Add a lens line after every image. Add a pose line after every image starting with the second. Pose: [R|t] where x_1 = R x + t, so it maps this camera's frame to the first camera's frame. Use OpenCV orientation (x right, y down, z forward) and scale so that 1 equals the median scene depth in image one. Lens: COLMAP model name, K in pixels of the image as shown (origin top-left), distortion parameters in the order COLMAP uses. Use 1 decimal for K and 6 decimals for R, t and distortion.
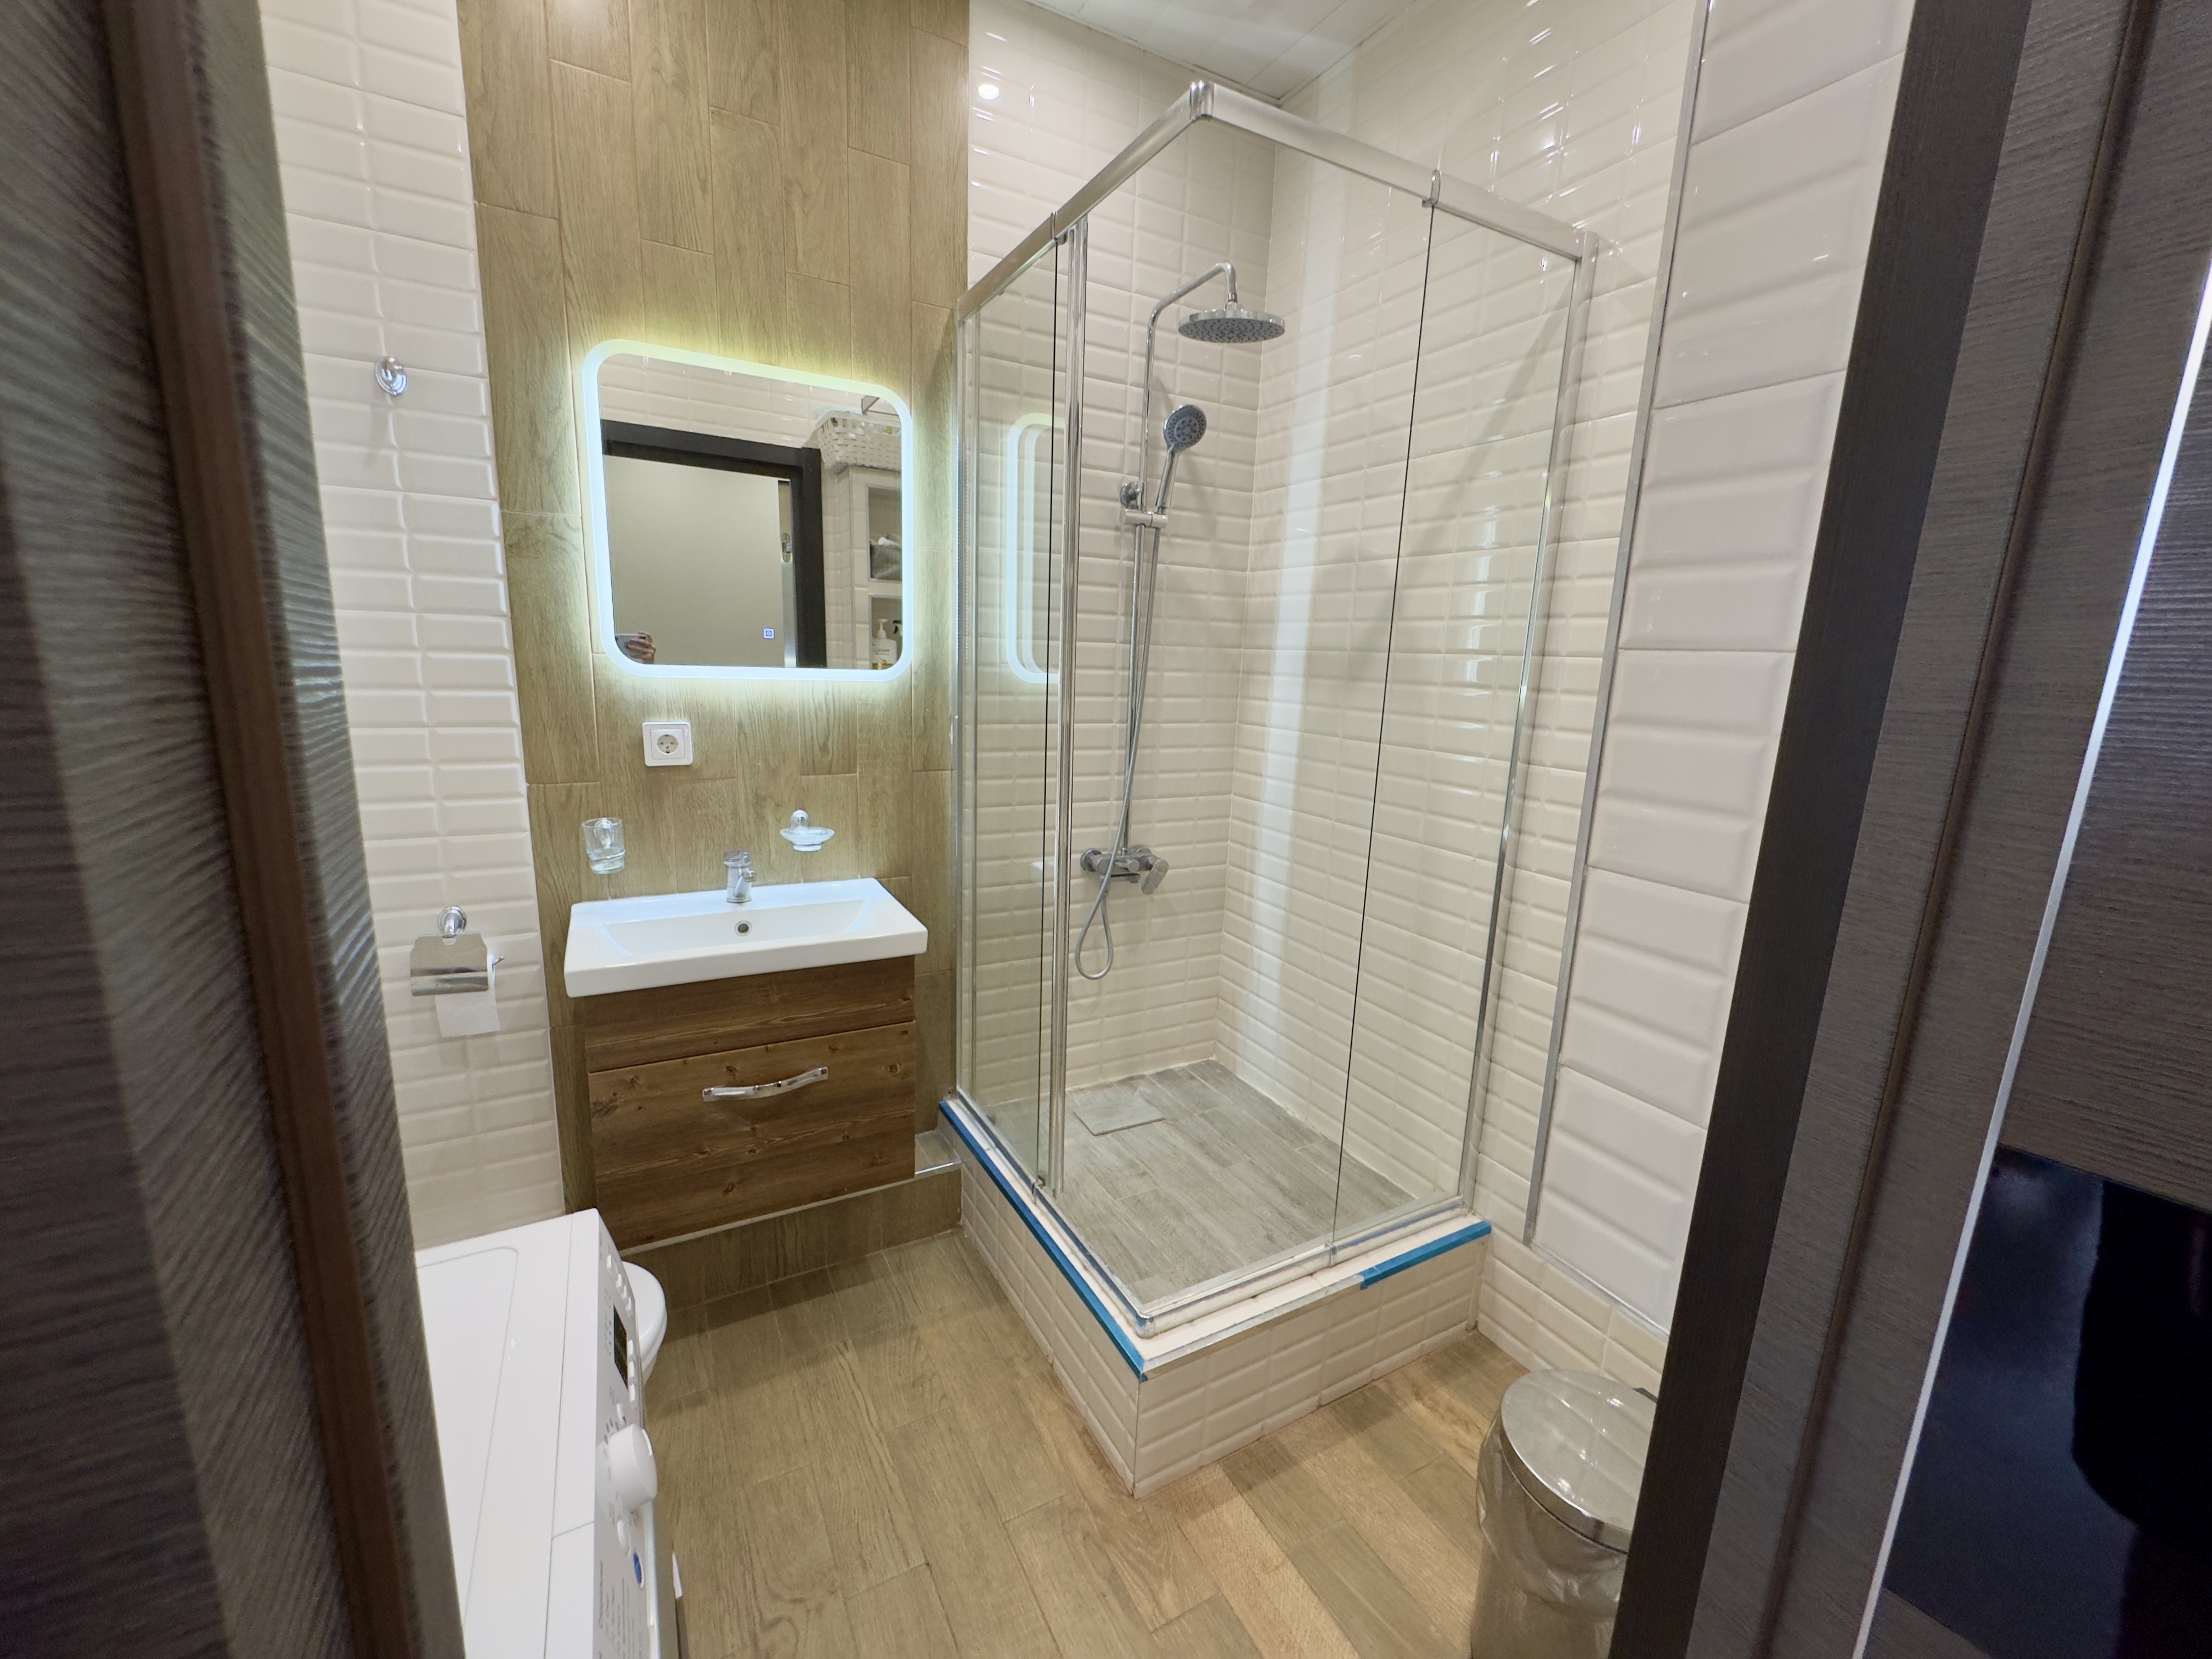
lens RADIAL K [[892.8, 0, 1145.6], [0, 892.8, 833.7], [0, 0, 1]] dist [0.002142, -0.000128]
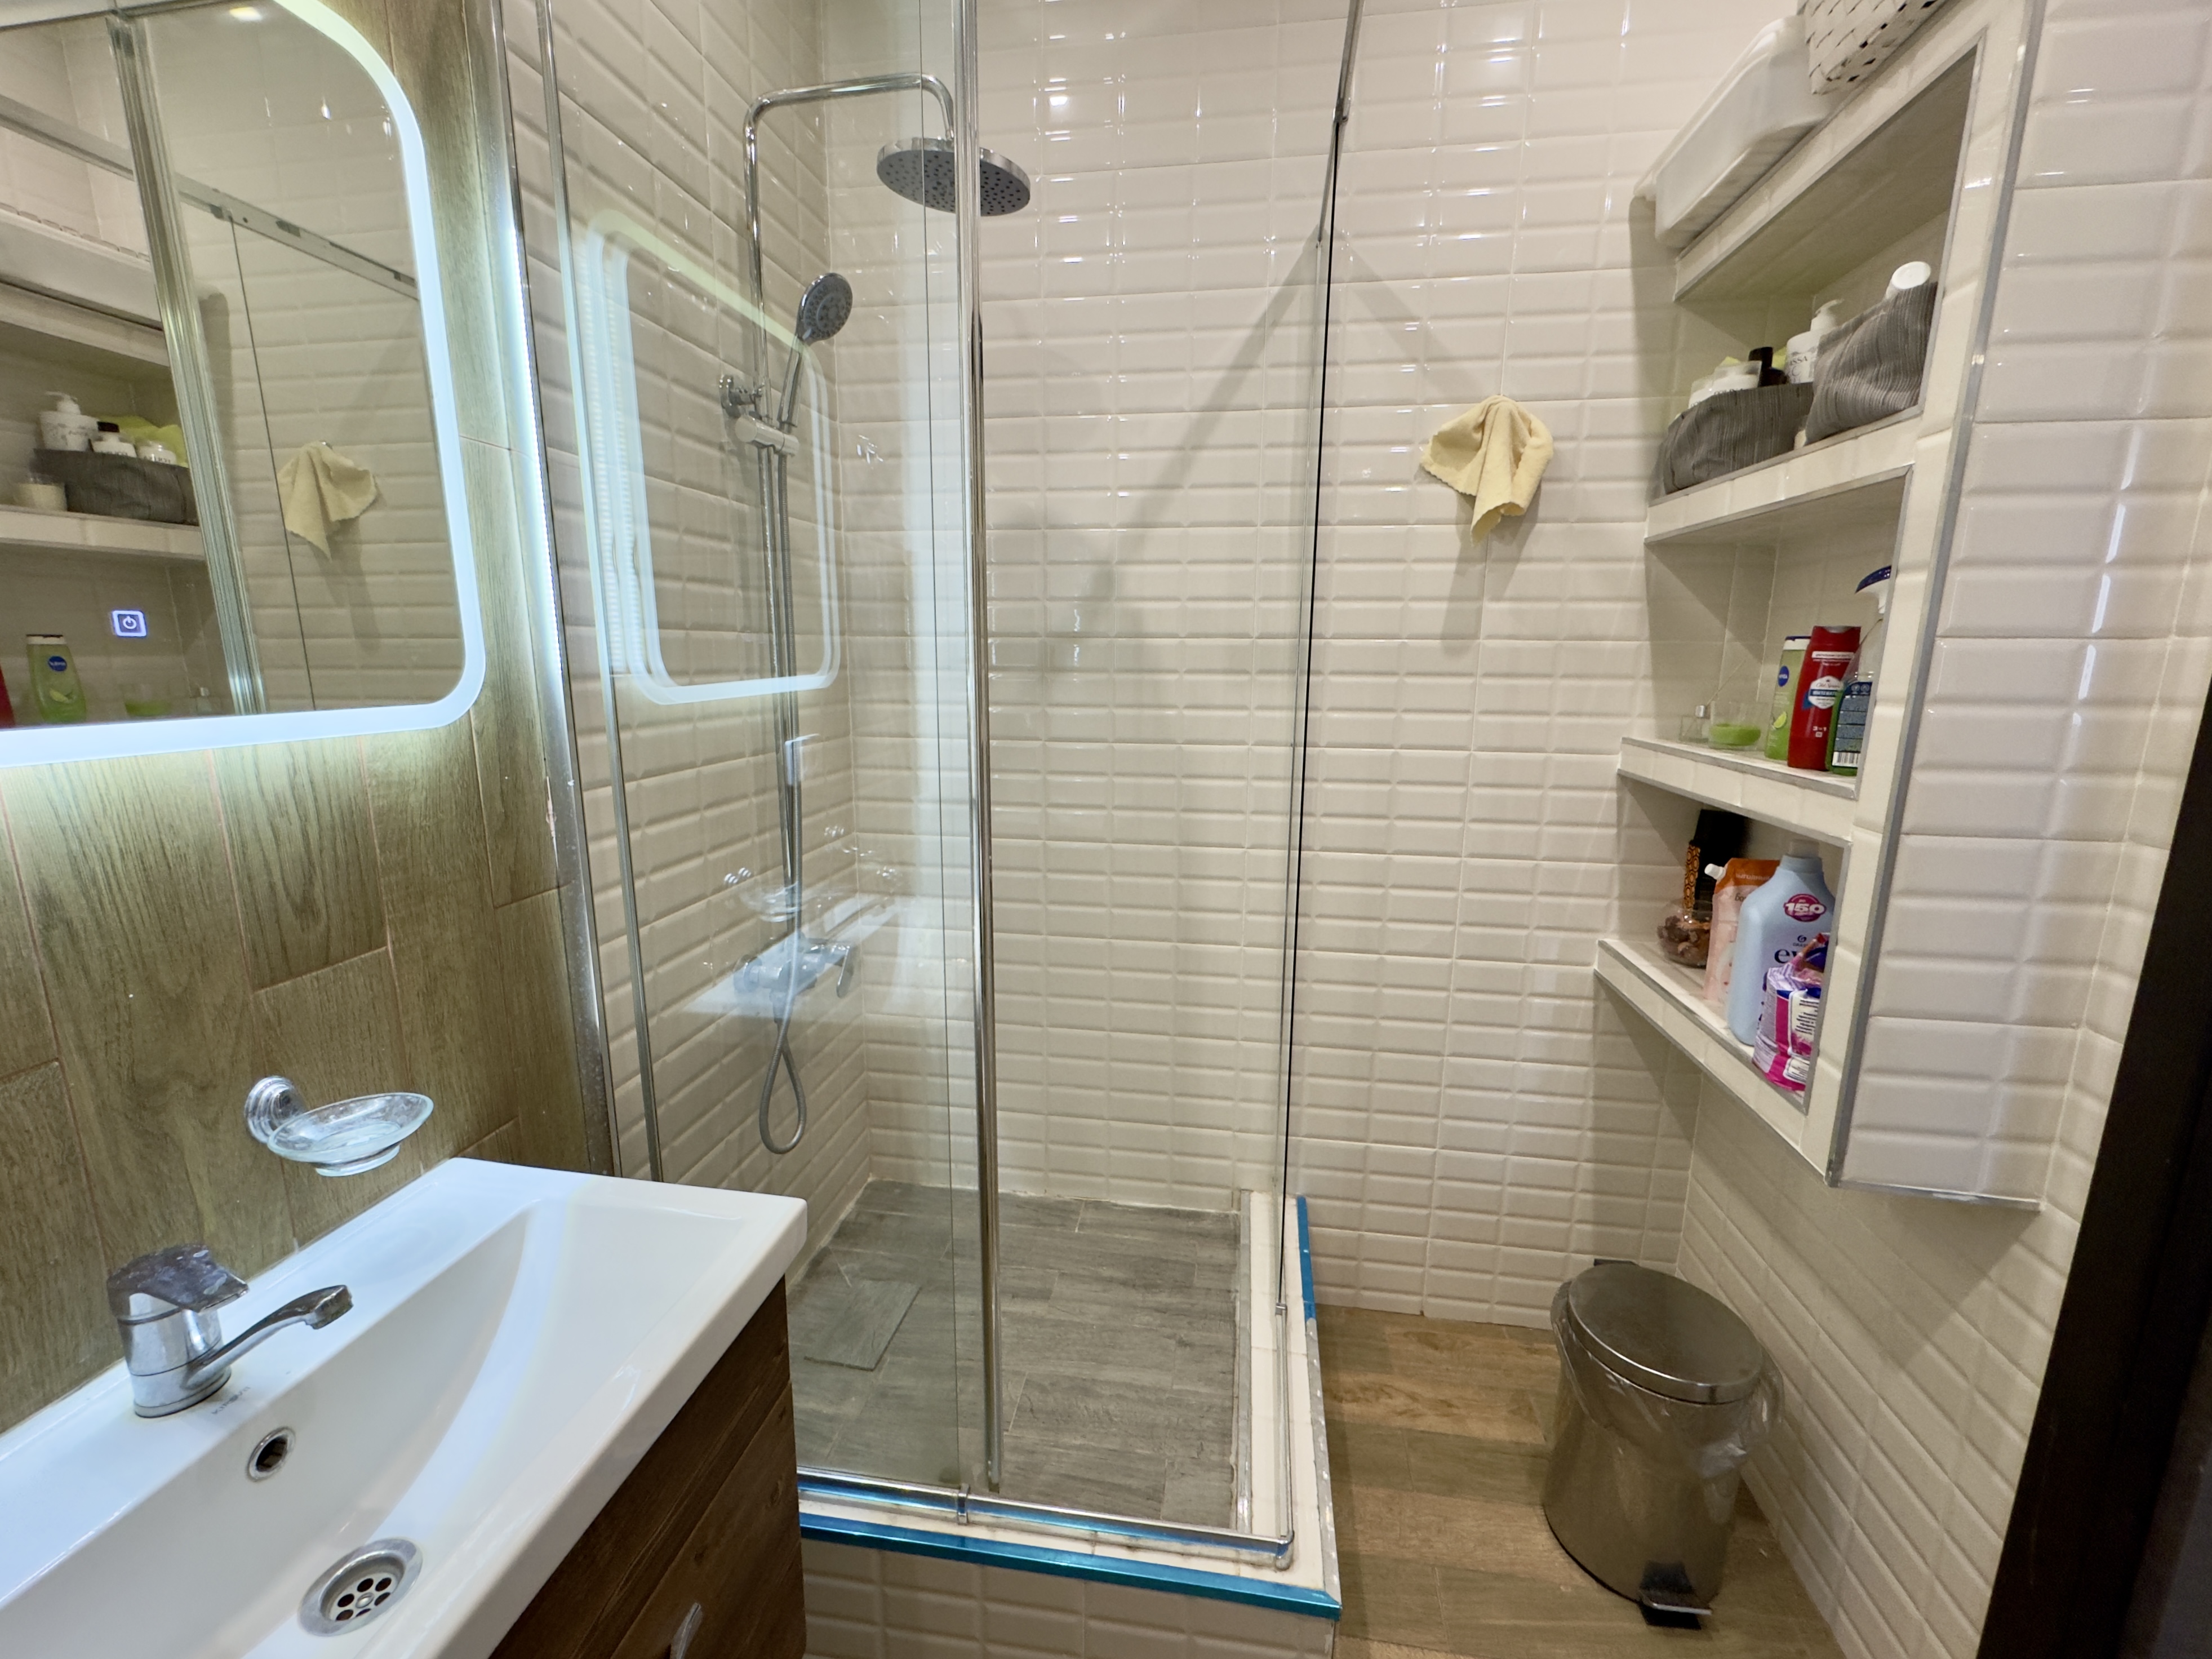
lens RADIAL K [[892.9, 0, 1112.6], [0, 892.9, 828.8], [0, 0, 1]] dist [0.002142, -0.000128]
pose [[0.629551, -0.183372, 0.755010, -0.426590], [0.167406, 0.980940, 0.098656, -0.108627], [-0.758710, 0.064284, 0.648249, 0.458100]]
